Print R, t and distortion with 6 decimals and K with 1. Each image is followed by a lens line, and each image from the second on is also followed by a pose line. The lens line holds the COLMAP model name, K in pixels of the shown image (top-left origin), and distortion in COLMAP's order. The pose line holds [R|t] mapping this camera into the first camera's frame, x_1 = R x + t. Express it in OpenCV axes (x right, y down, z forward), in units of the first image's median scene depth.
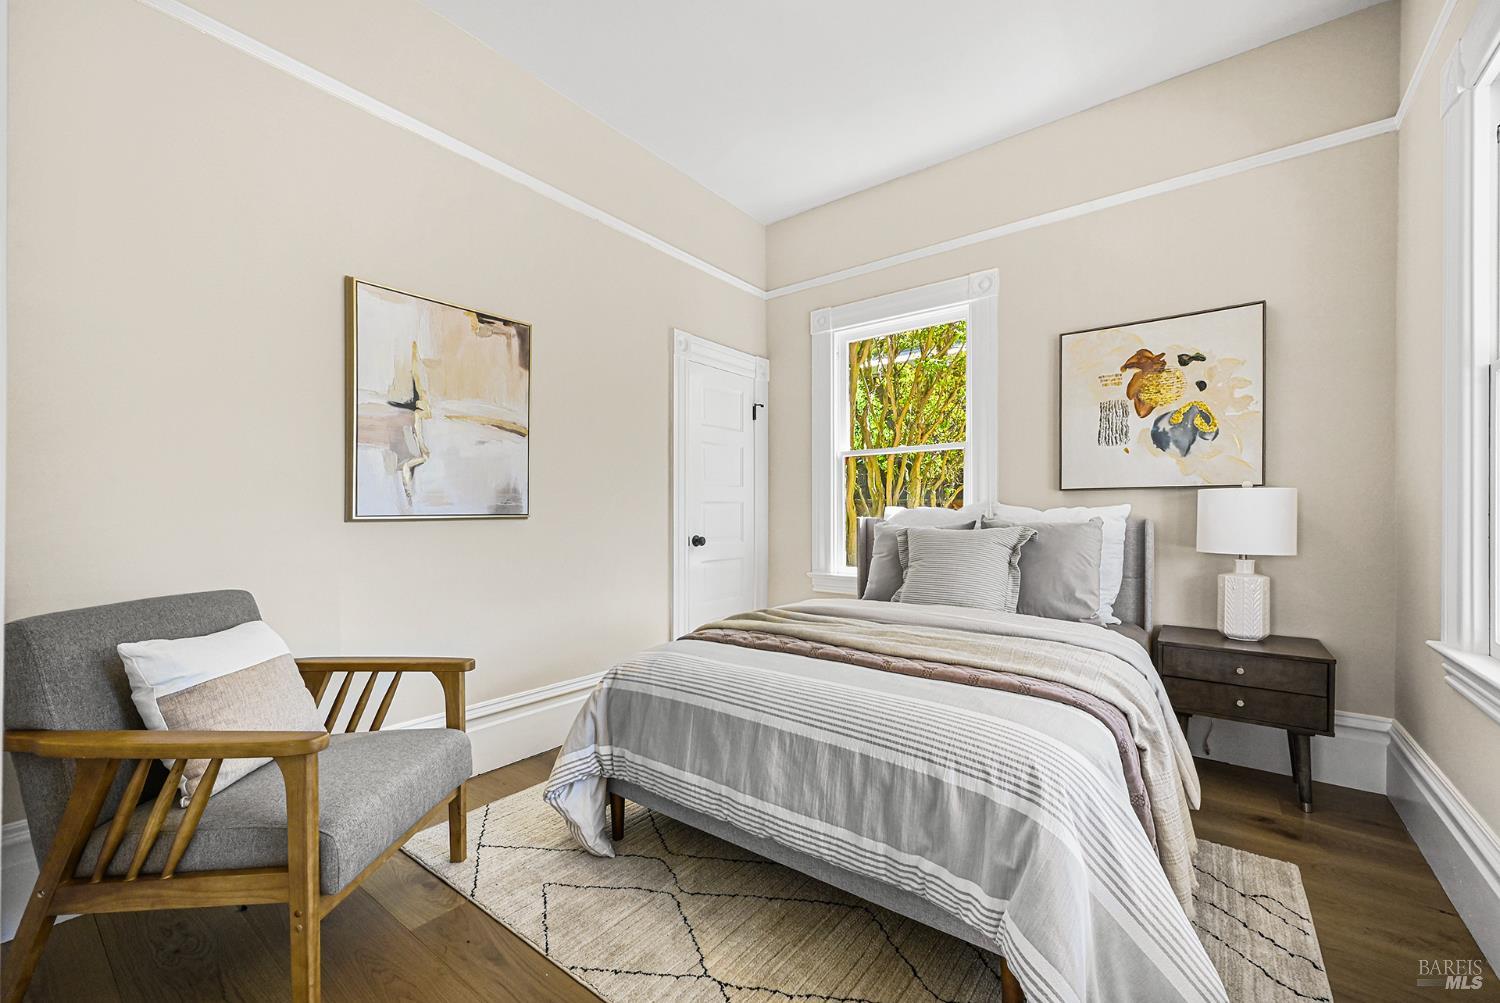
lens RADIAL K [[613.9, 0, 750.0], [0, 613.9, 510.0], [0, 0, 1]] dist [-0.000824, -0.000088]
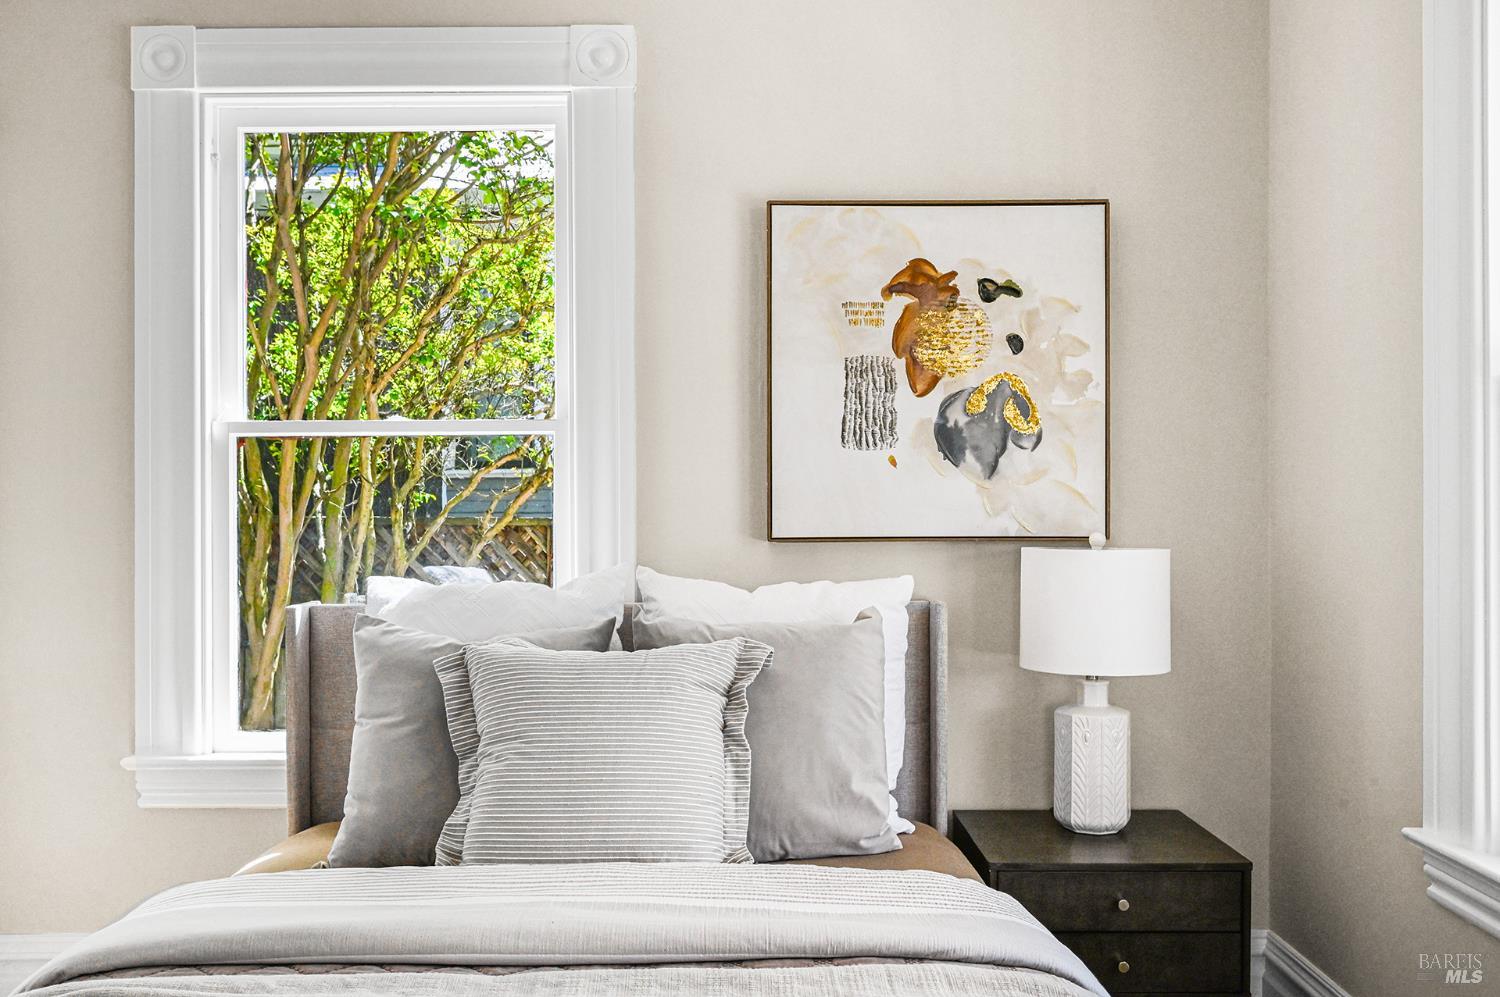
lens RADIAL K [[1218.9, 0, 750.0], [0, 1218.9, 498.5], [0, 0, 1]] dist [-0.007882, -0.002555]
pose [[0.789241, 0.001793, 0.614081, -0.074470], [-0.001757, 0.999998, -0.000662, -0.069069], [-0.614081, -0.000556, 0.789243, 0.316272]]
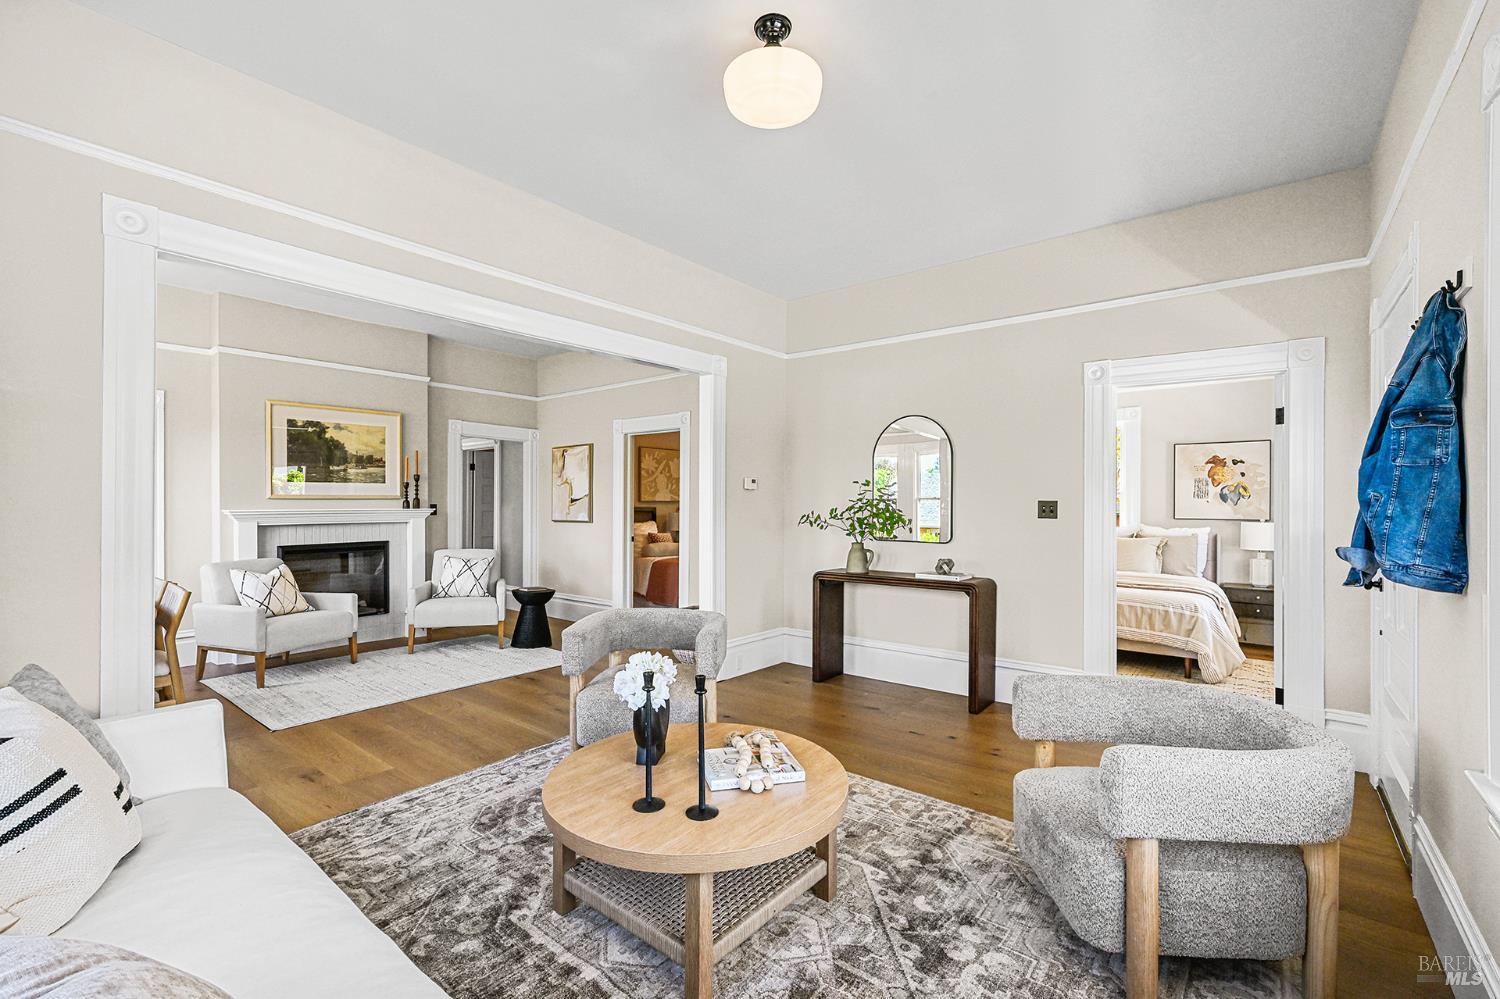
lens RADIAL K [[655.3, 0, 749.9], [0, 655.3, 496.8], [0, 0, 1]] dist [-0.000518, -0.000438]
pose [[0.999792, 0.006753, -0.019223, -0.986304], [-0.006892, 0.999950, -0.007194, -0.090373], [0.019173, 0.007325, 0.999789, -1.382157]]
